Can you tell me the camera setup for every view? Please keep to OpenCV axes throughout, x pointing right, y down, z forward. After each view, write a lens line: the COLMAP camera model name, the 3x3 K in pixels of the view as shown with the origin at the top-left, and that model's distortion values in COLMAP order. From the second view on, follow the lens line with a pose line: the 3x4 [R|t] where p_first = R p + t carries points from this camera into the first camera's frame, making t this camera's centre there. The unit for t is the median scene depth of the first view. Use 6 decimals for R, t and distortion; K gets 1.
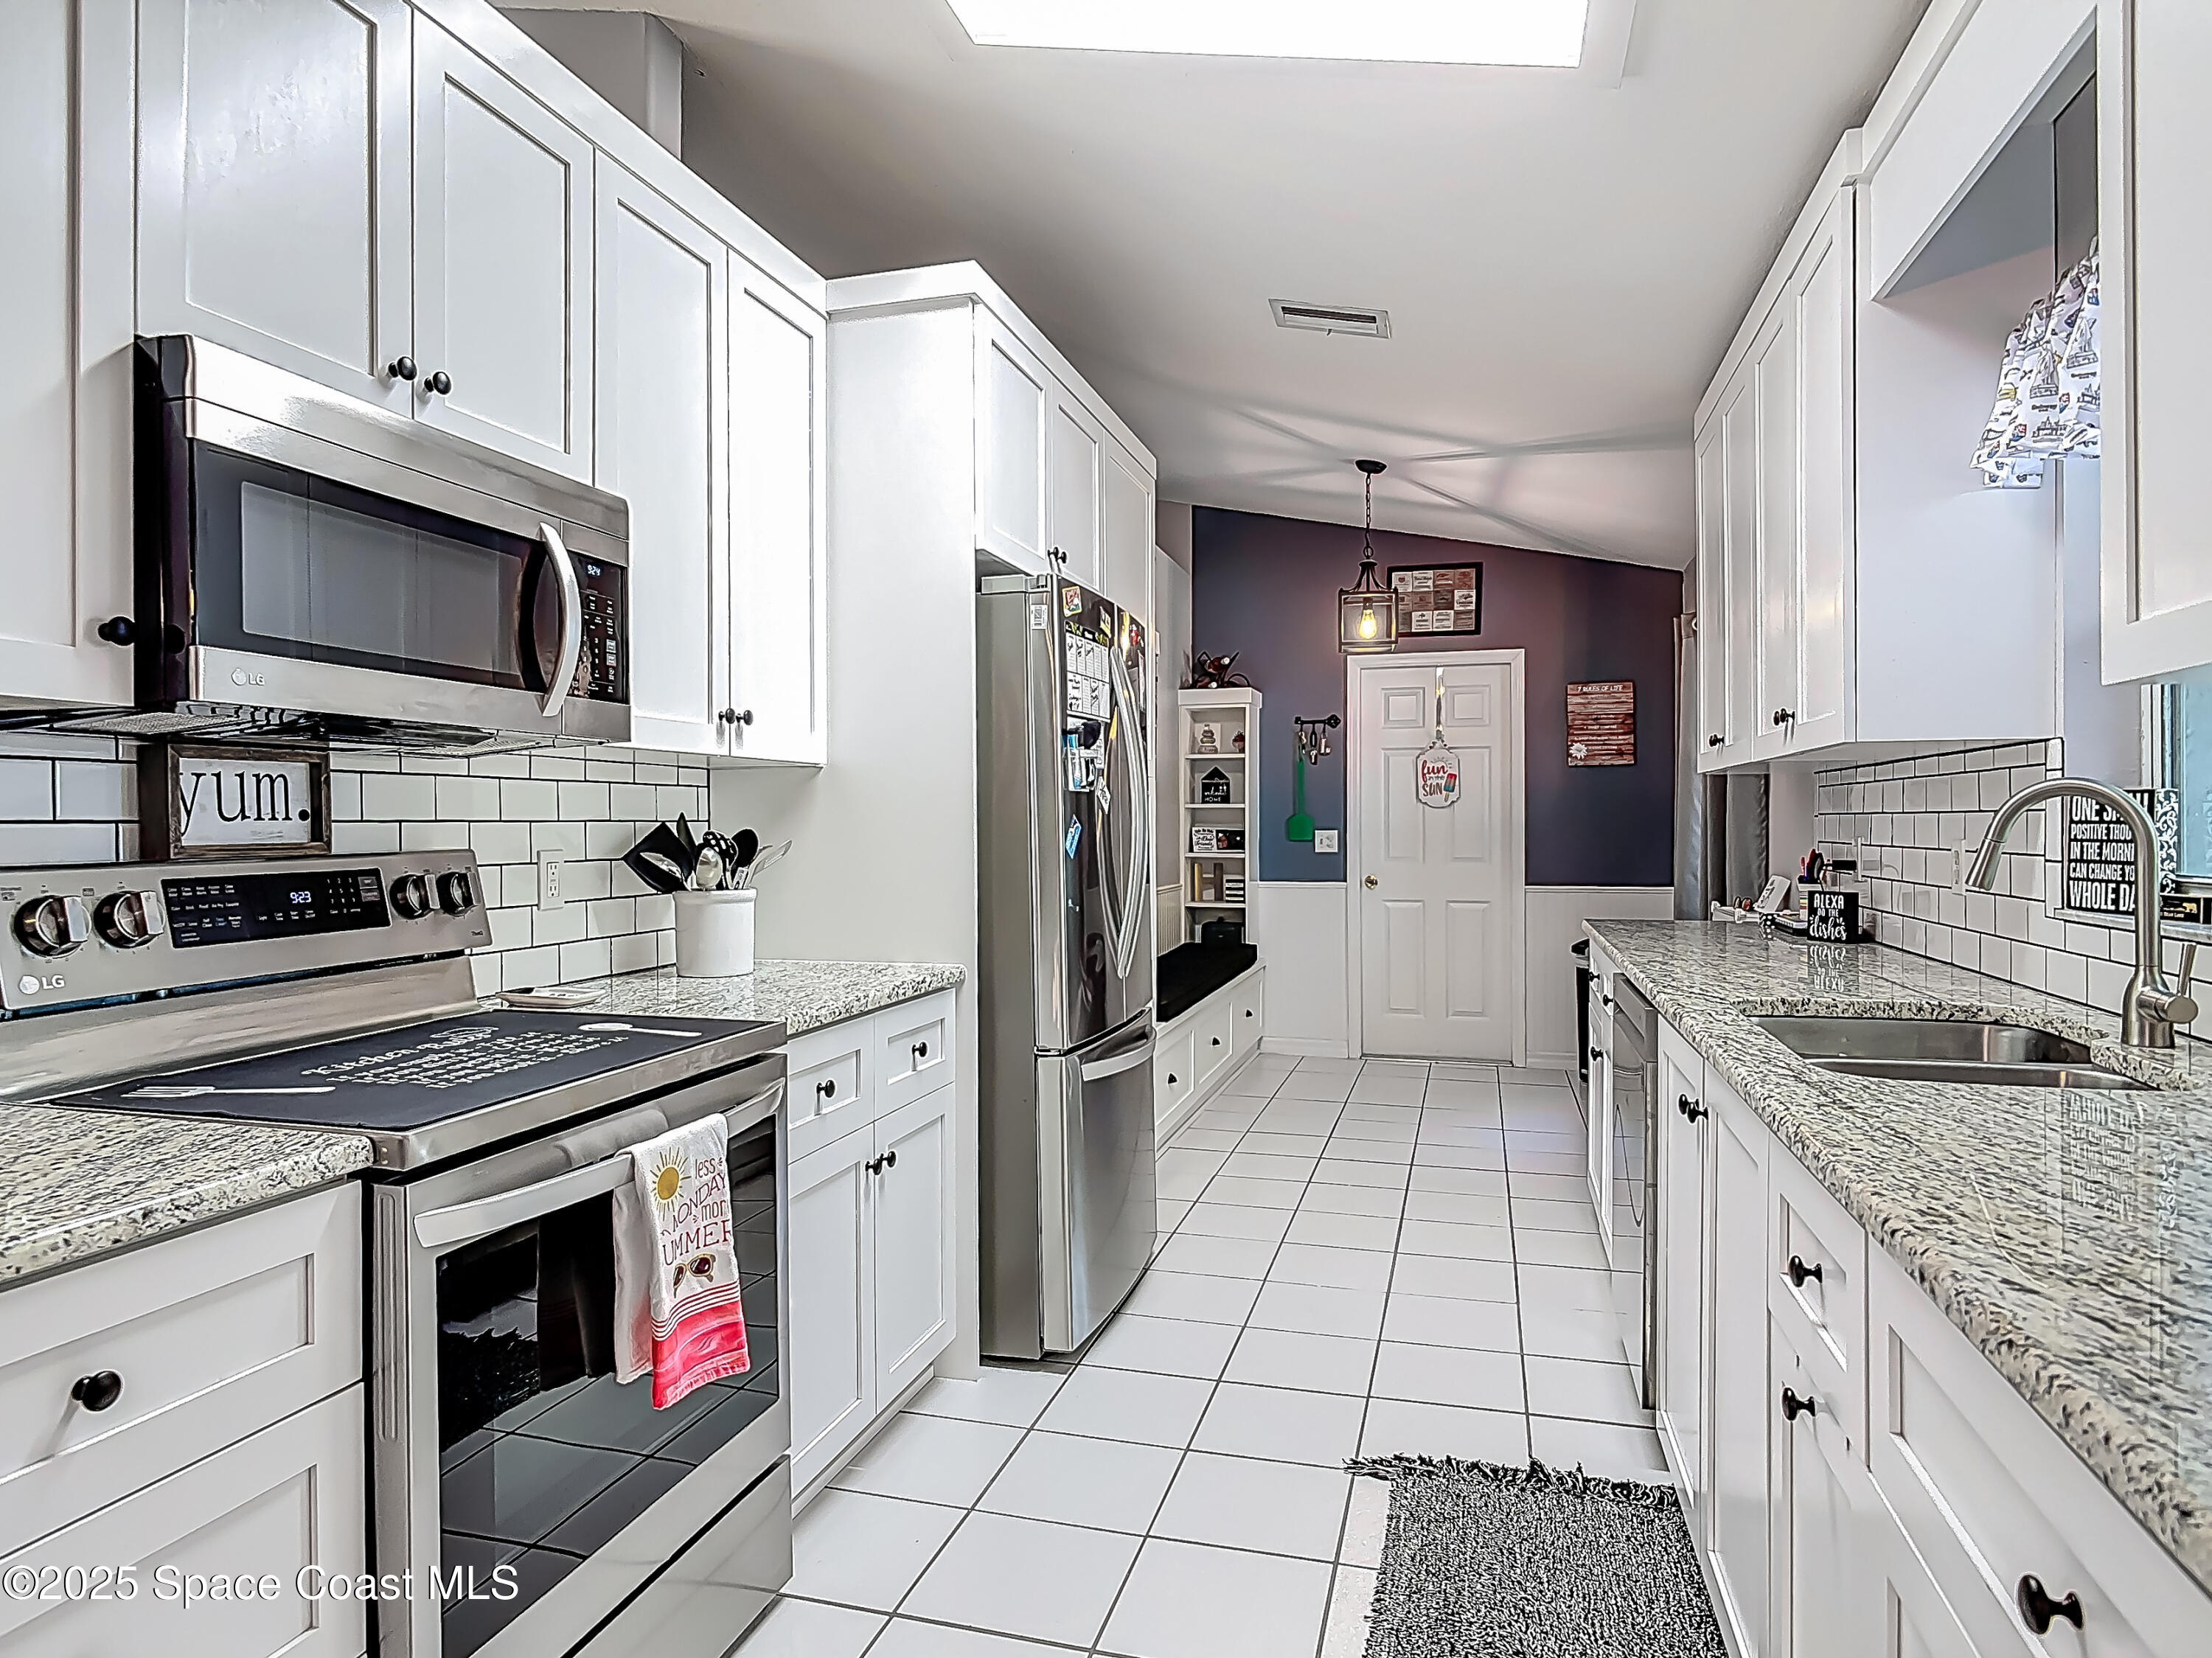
lens RADIAL K [[1287.5, 0, 1106.0], [0, 1287.5, 829.0], [0, 0, 1]] dist [-0.035053, 0.000908]
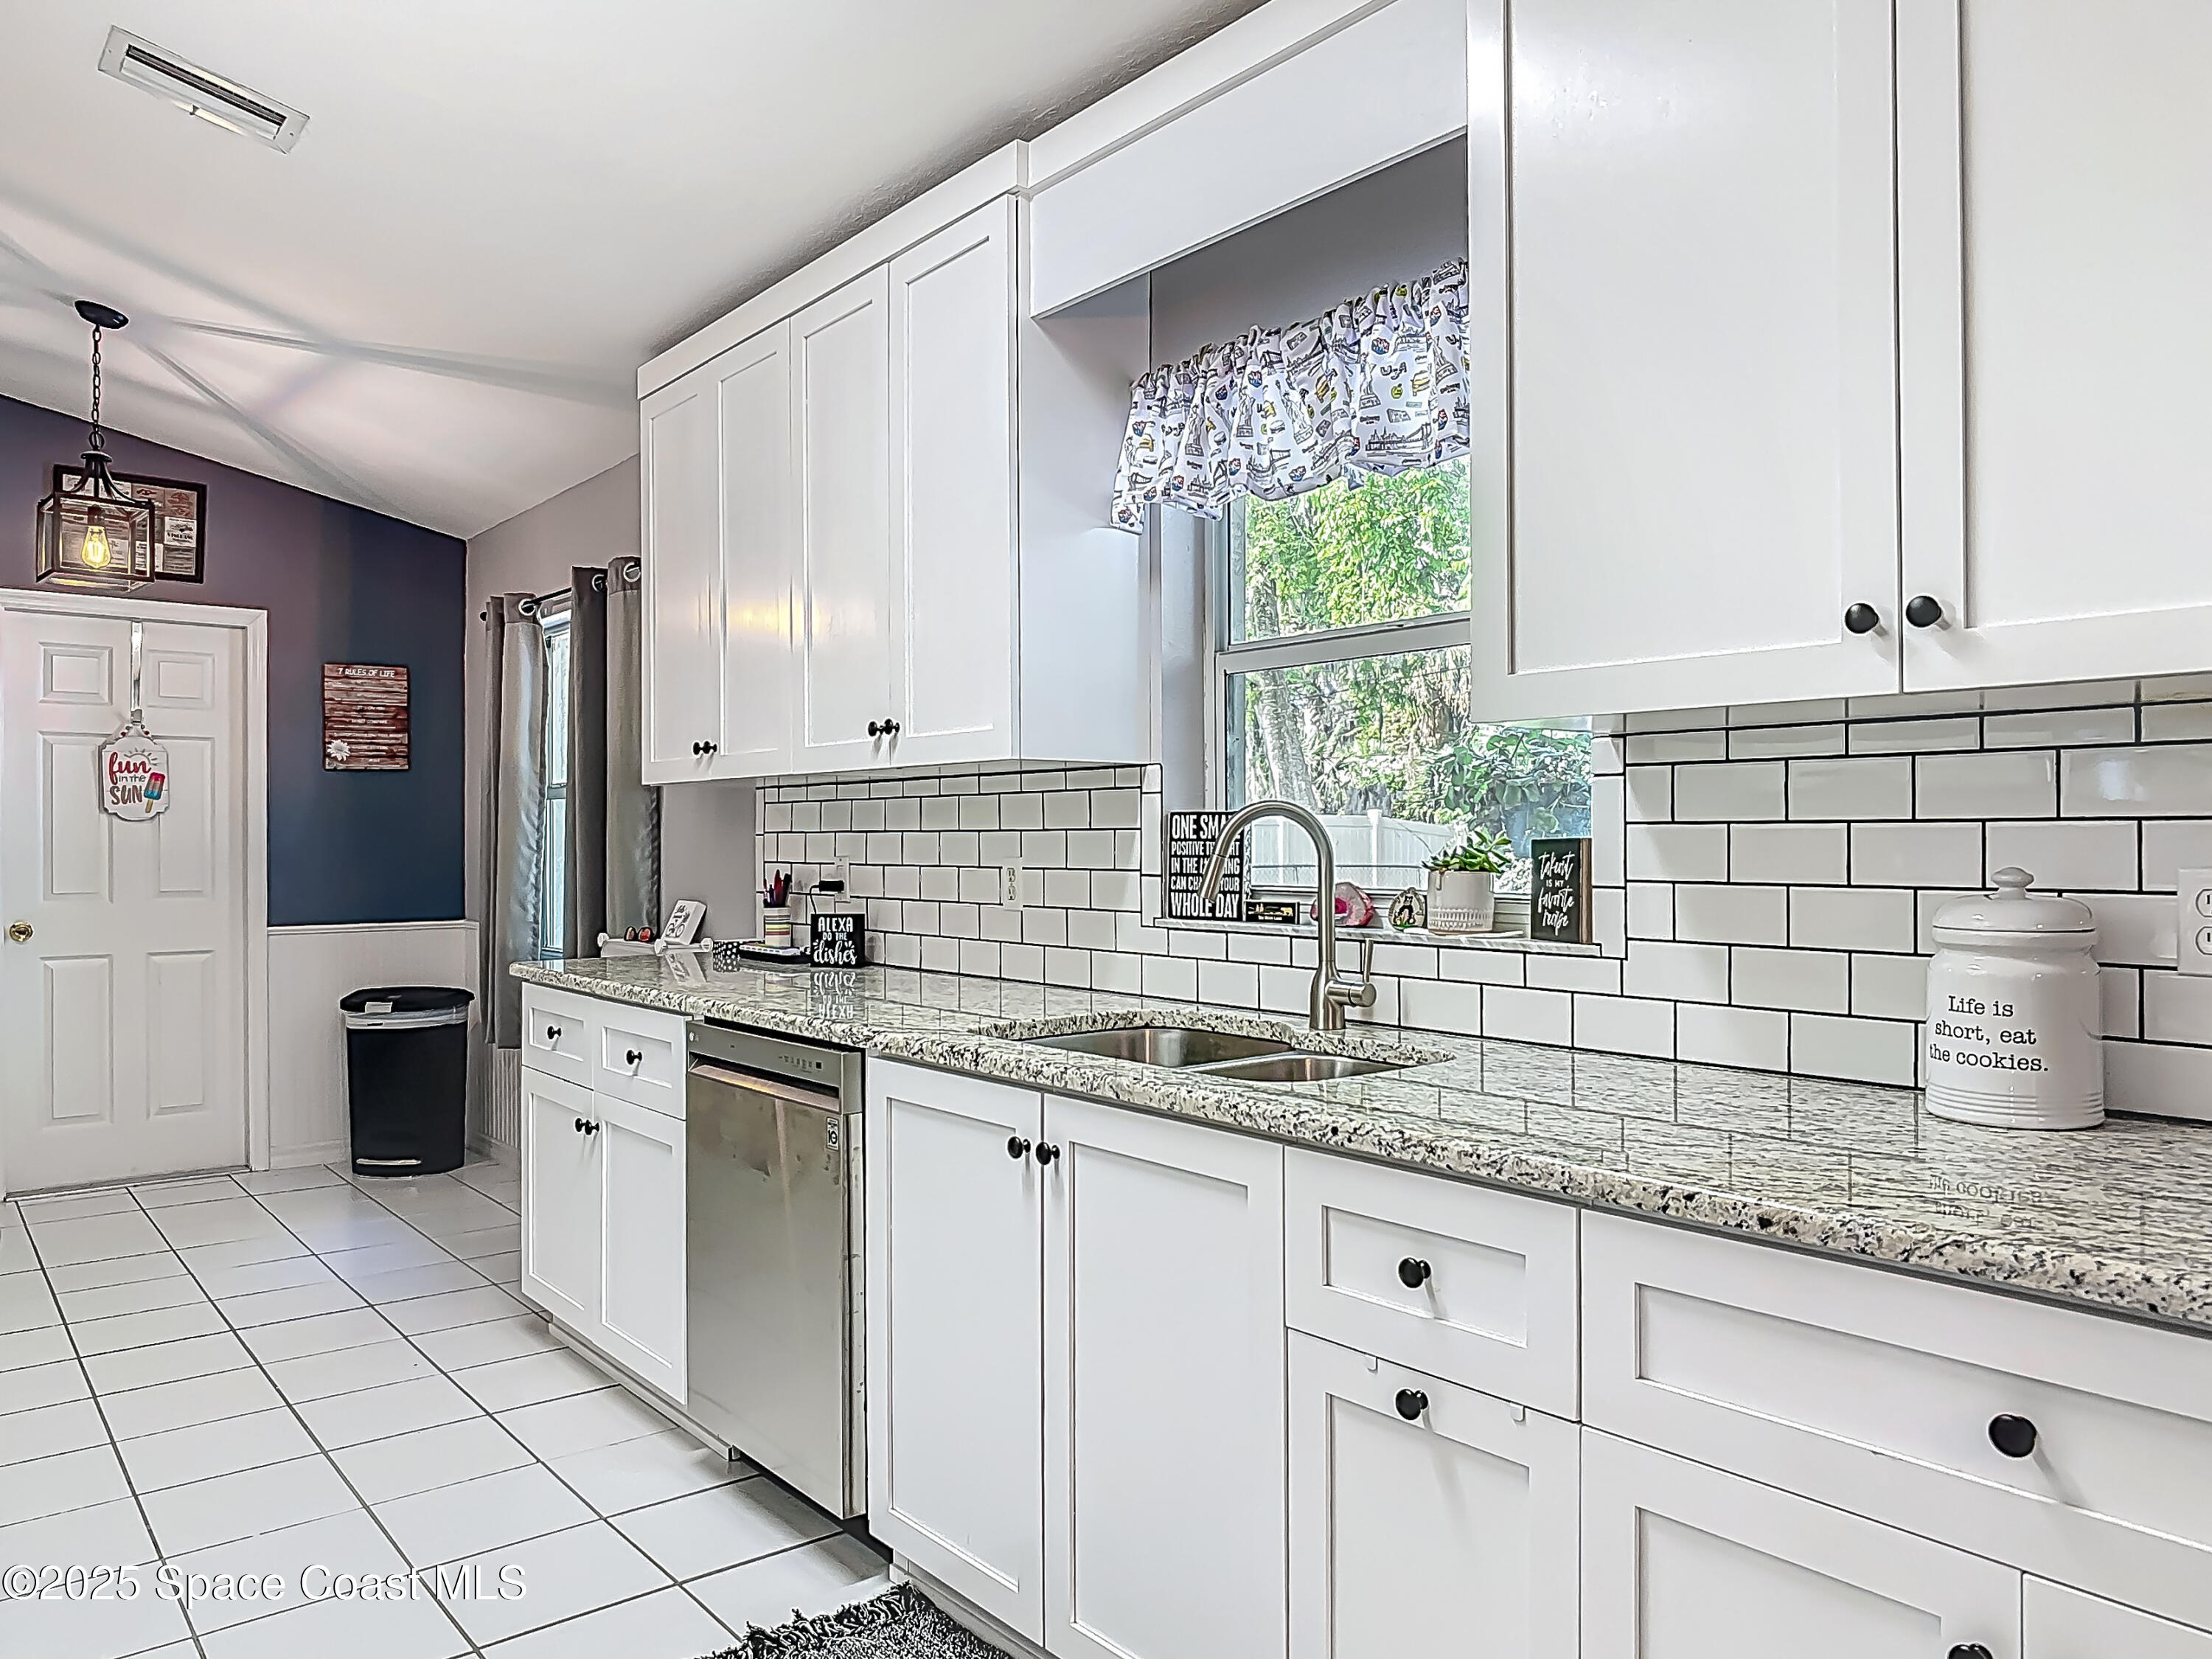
lens RADIAL K [[1513.9, 0, 1106.9], [0, 1513.9, 821.7], [0, 0, 1]] dist [-0.007172, -0.005466]
pose [[0.564715, 0.012543, 0.825191, -0.243476], [0.004240, 0.999827, -0.018099, 0.001751], [-0.825275, 0.013720, 0.564564, 0.194750]]
